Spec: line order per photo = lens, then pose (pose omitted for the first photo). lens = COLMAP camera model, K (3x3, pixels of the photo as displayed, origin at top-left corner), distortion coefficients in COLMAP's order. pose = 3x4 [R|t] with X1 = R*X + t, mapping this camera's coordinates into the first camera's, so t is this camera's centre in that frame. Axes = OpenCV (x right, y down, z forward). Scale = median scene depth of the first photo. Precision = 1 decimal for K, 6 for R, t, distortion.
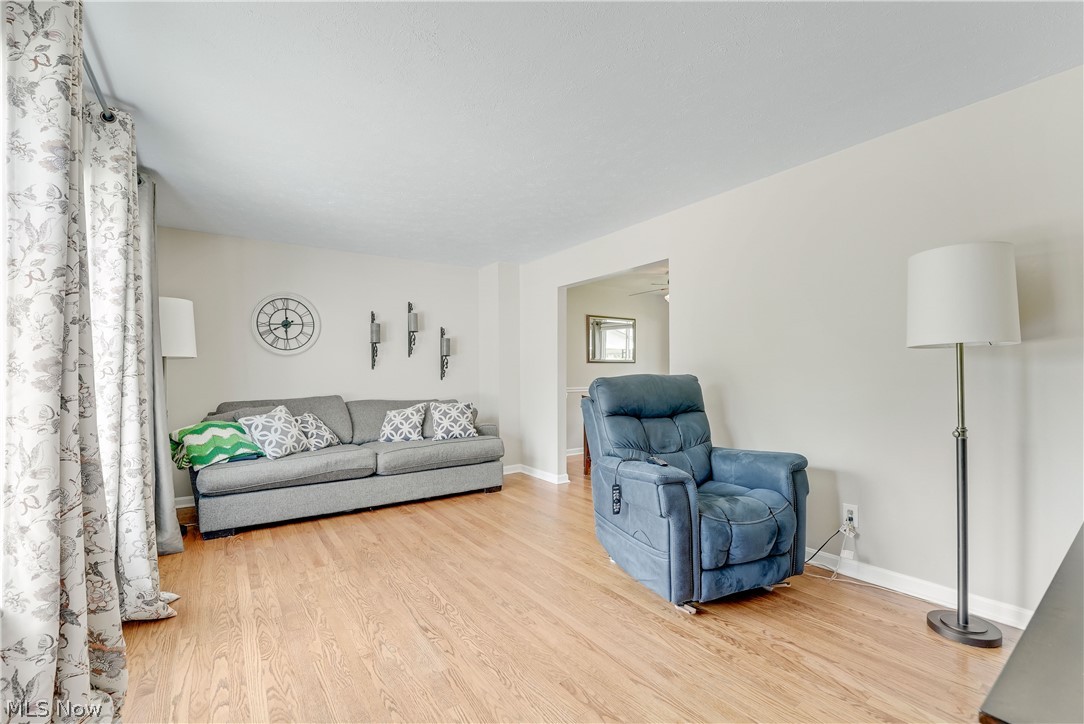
lens RADIAL K [[447.4, 0, 540.4], [0, 447.4, 365.7], [0, 0, 1]] dist [-0.010173, 0.000316]
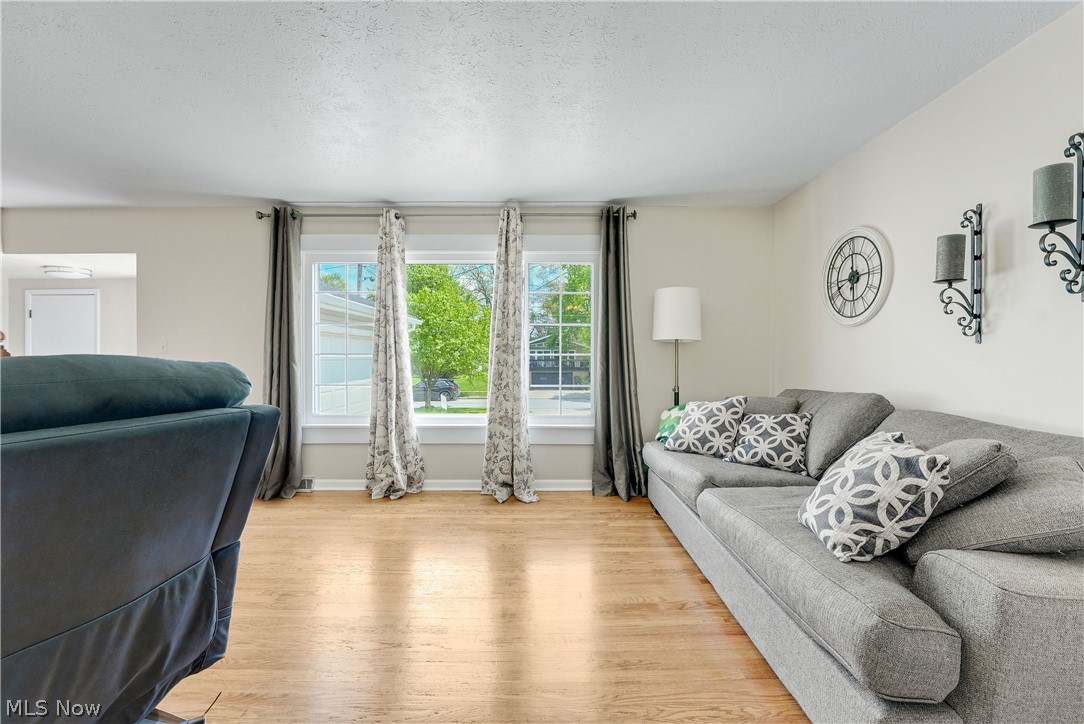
lens RADIAL K [[450.1, 0, 543.0], [0, 450.1, 358.9], [0, 0, 1]] dist [-0.020330, 0.000103]
pose [[-0.556696, 0.008528, -0.830673, 0.219371], [0.015114, 0.999886, 0.000136, 0.018467], [0.830579, -0.012480, -0.556761, 0.996348]]
